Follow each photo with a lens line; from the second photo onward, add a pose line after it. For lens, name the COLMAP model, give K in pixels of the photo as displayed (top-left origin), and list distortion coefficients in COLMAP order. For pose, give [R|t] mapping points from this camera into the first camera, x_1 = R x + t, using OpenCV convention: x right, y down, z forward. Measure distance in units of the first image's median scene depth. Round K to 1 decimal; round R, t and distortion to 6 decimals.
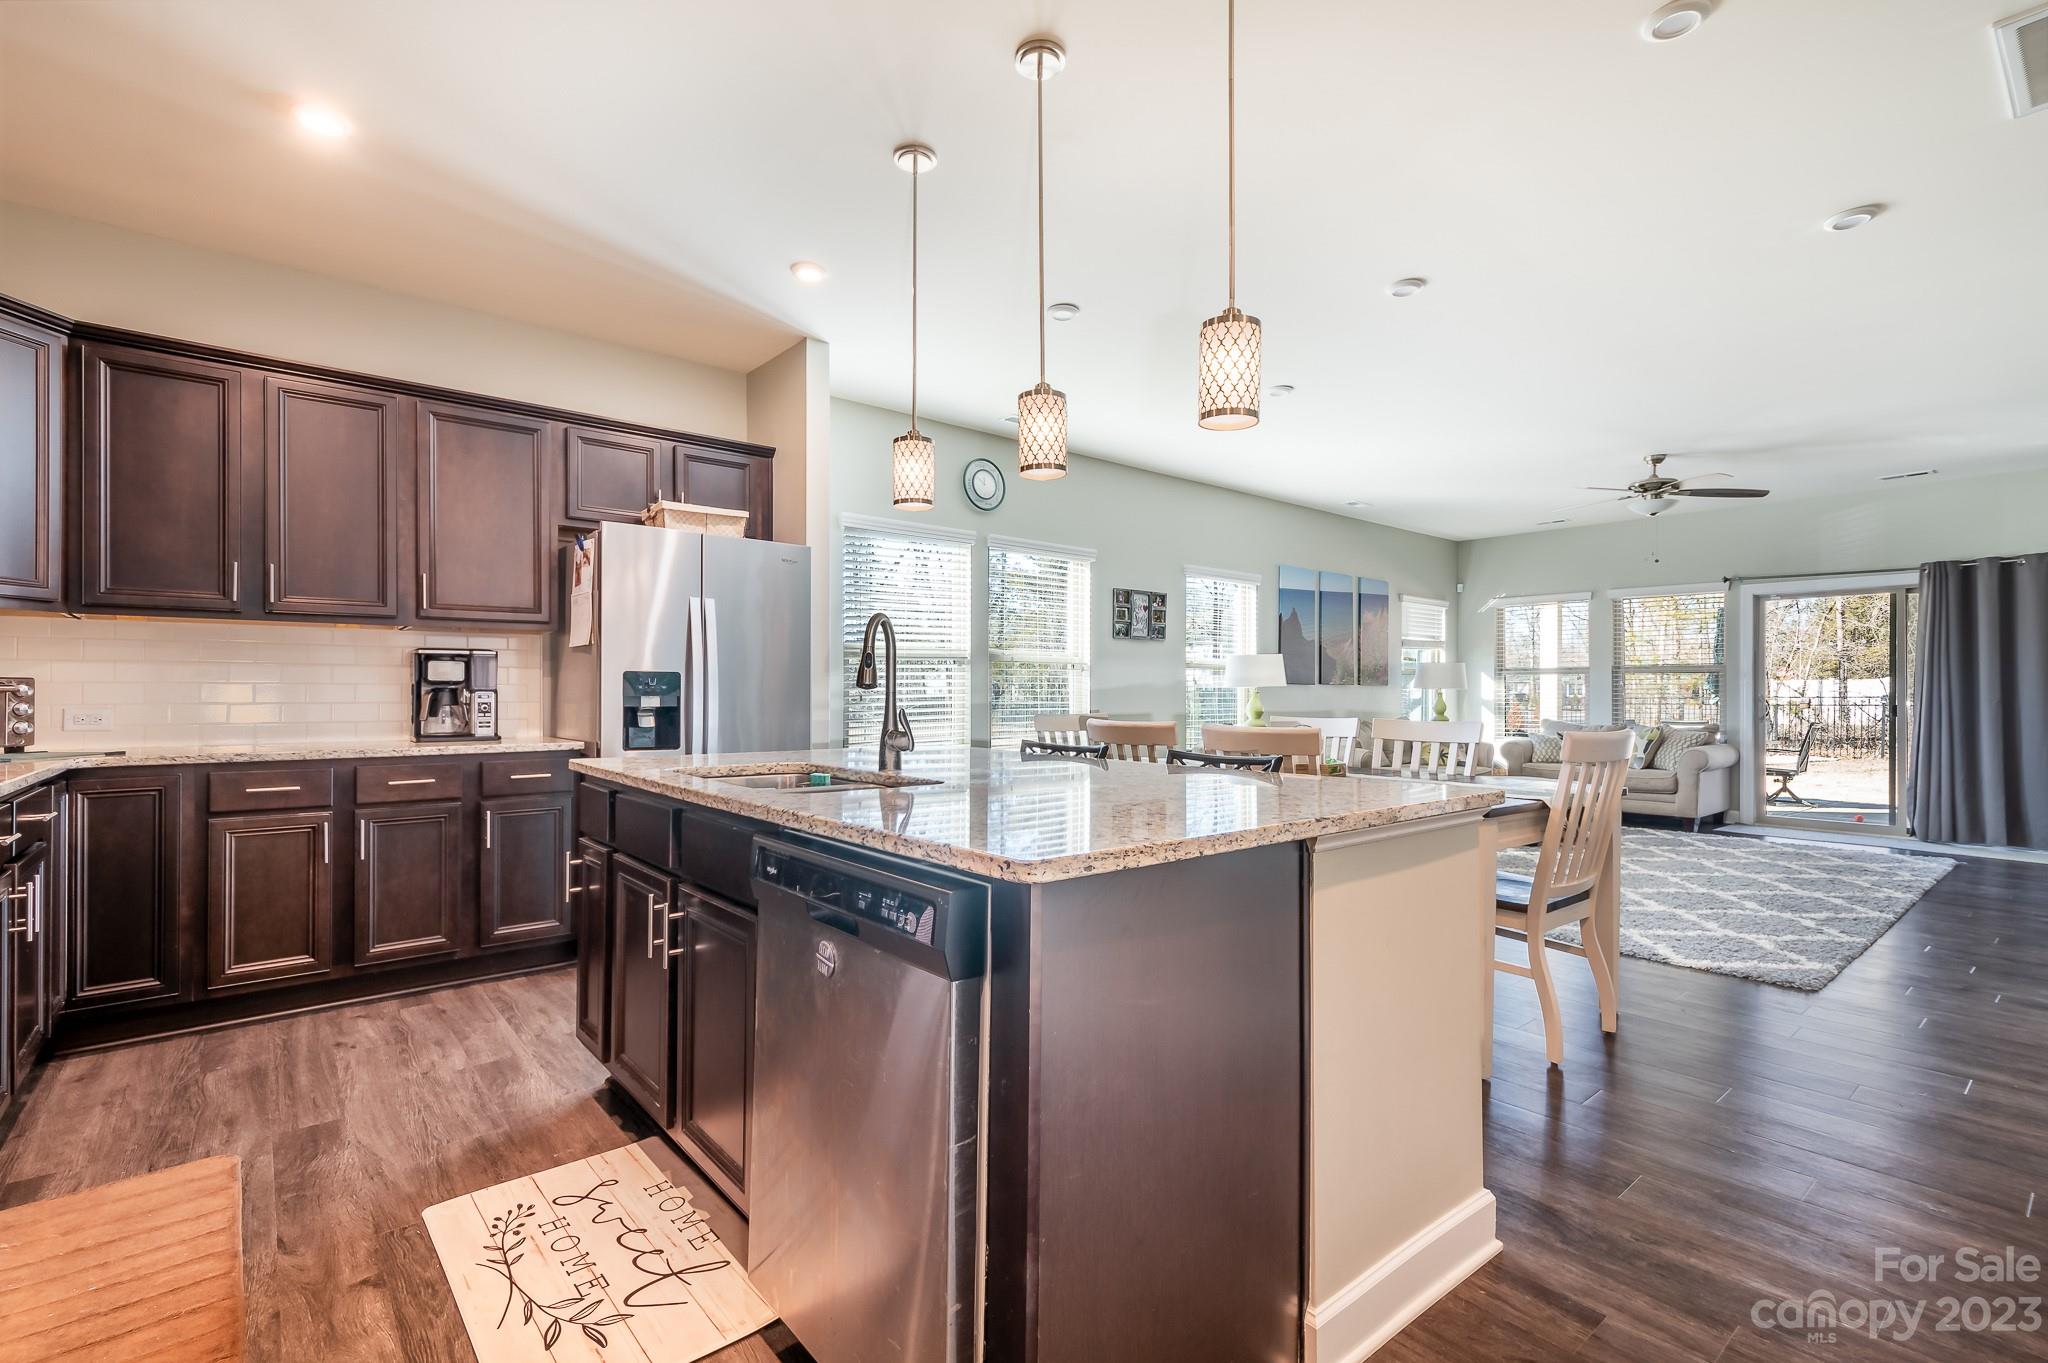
lens RADIAL K [[938.7, 0, 1022.0], [0, 938.7, 687.1], [0, 0, 1]] dist [0.005662, 0.000260]
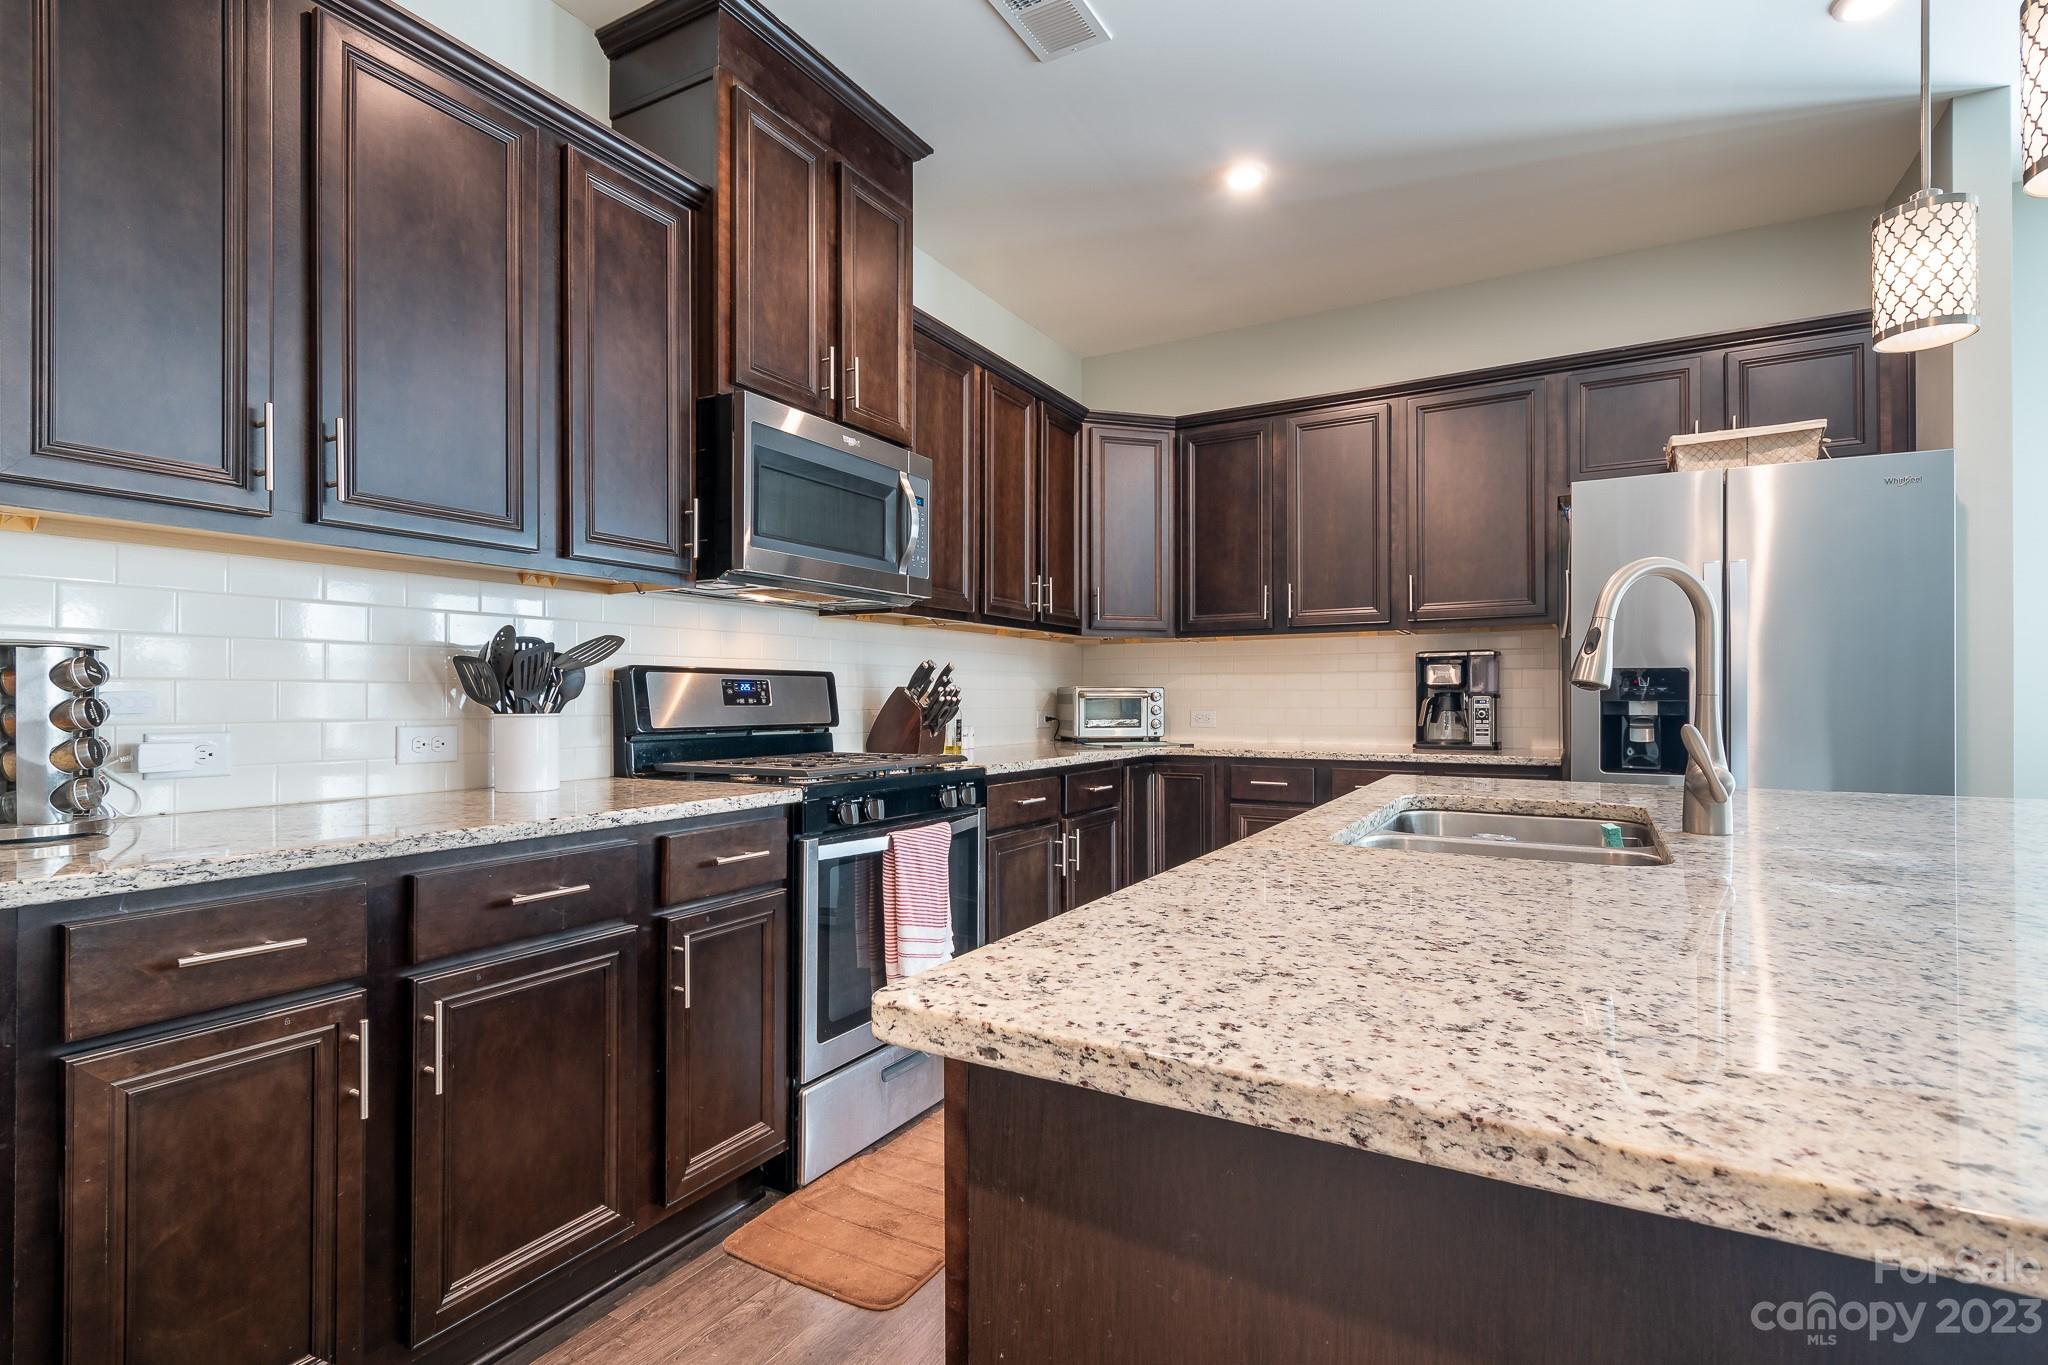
lens RADIAL K [[983.2, 0, 1021.1], [0, 983.2, 696.6], [0, 0, 1]] dist [0.003977, -0.000972]
pose [[0.340593, -0.003408, -0.940204, 0.172514], [0.008834, 0.999961, -0.000424, 0.001780], [0.940169, -0.008161, 0.340610, 0.256577]]
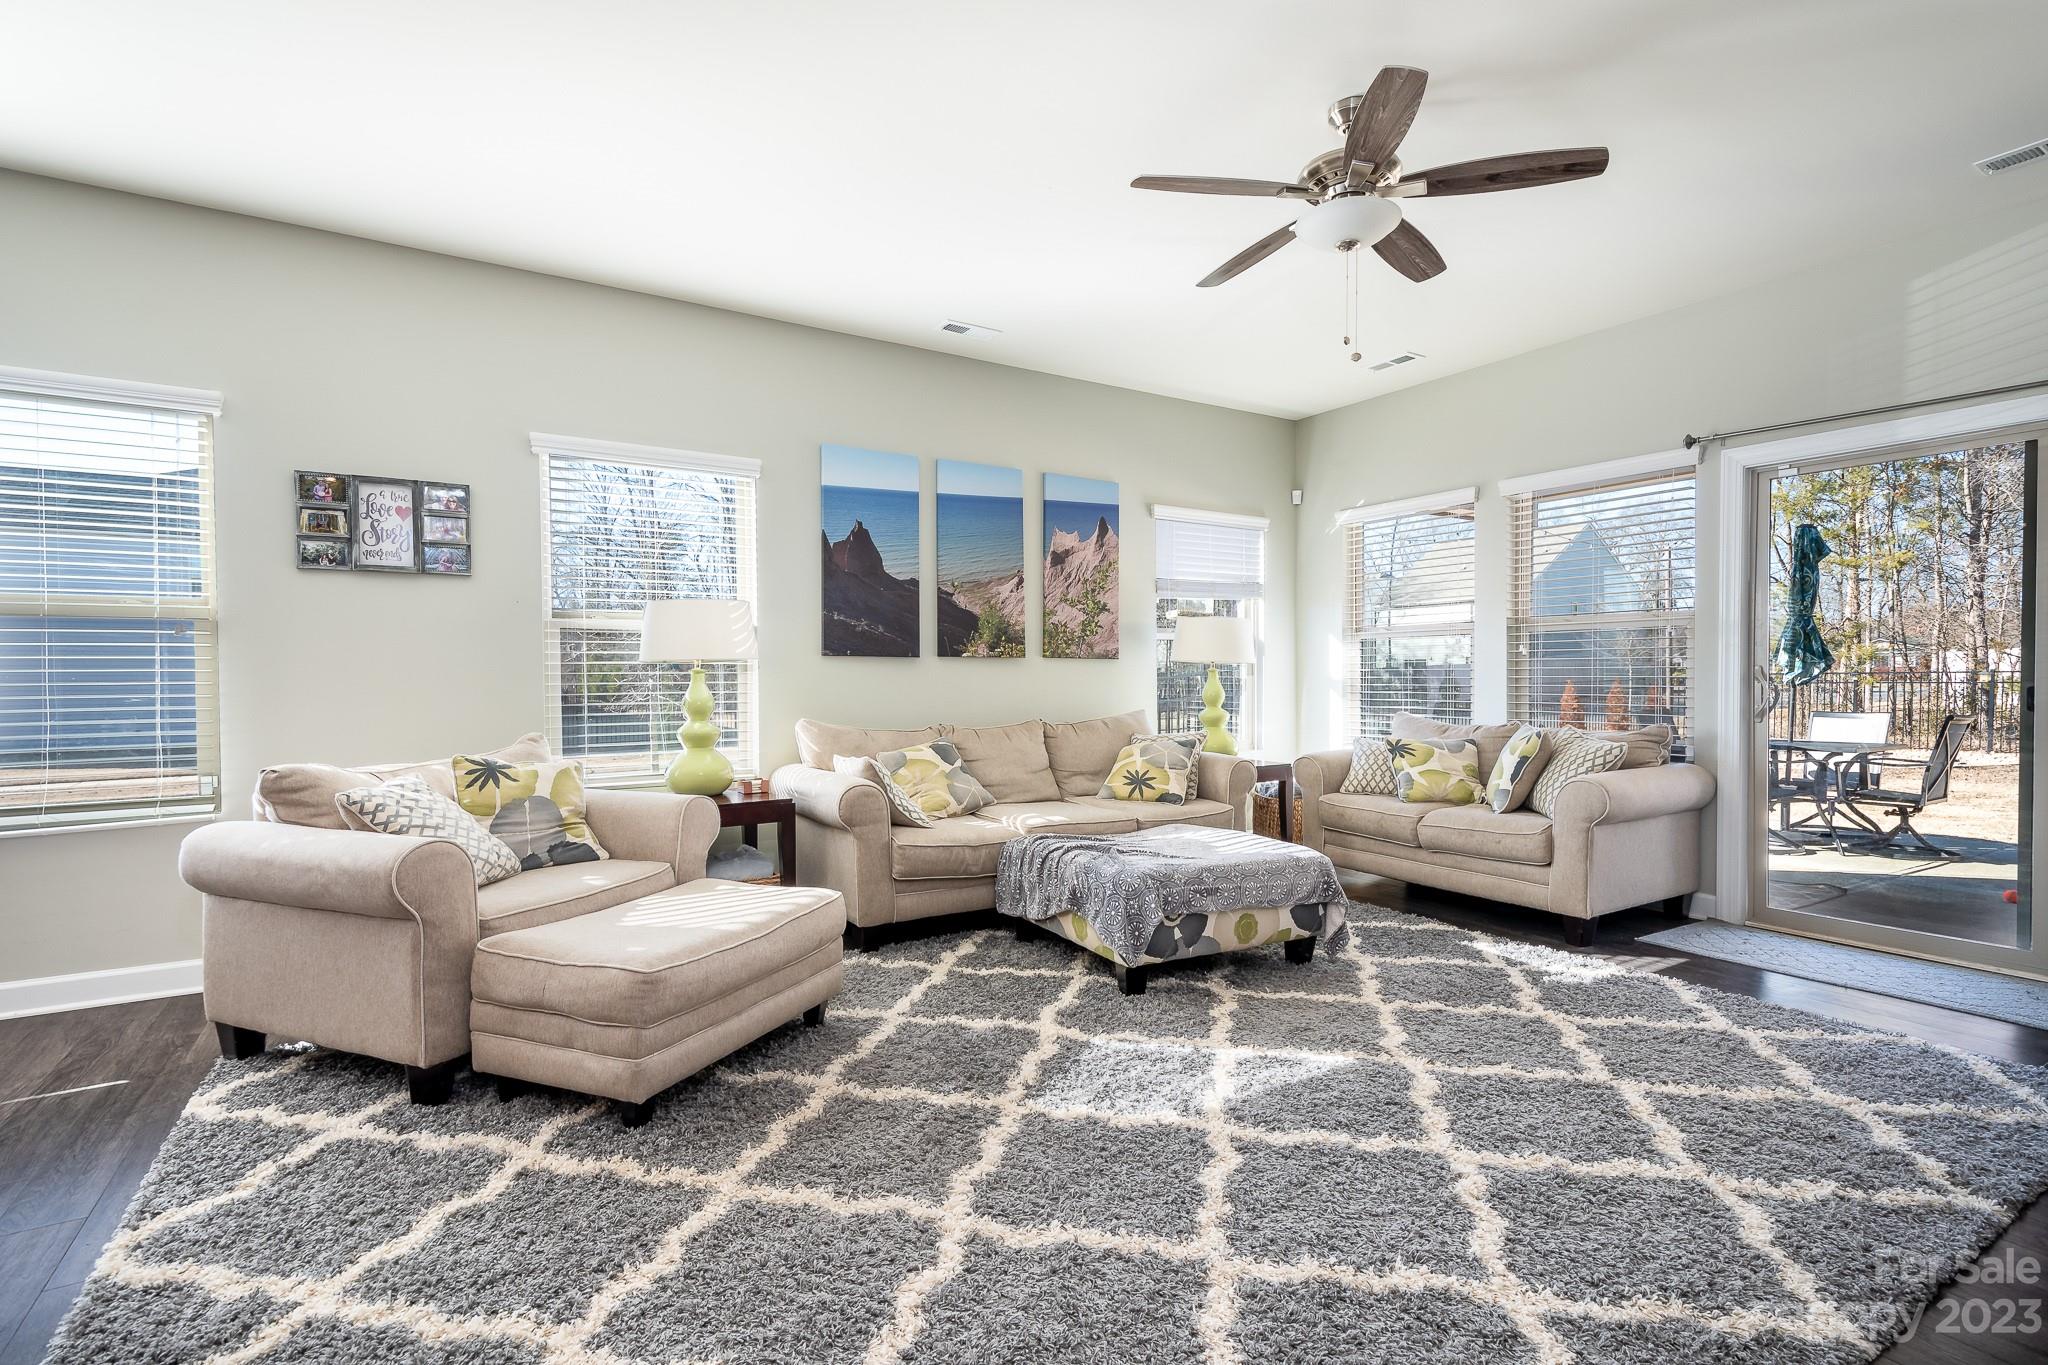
lens RADIAL K [[983.2, 0, 1035.1], [0, 983.2, 677.7], [0, 0, 1]] dist [0.003977, -0.000972]
pose [[0.991209, -0.008228, -0.132051, 1.156390], [0.009740, 0.999894, 0.010809, 0.011149], [0.131948, -0.012000, 0.991184, 1.053375]]
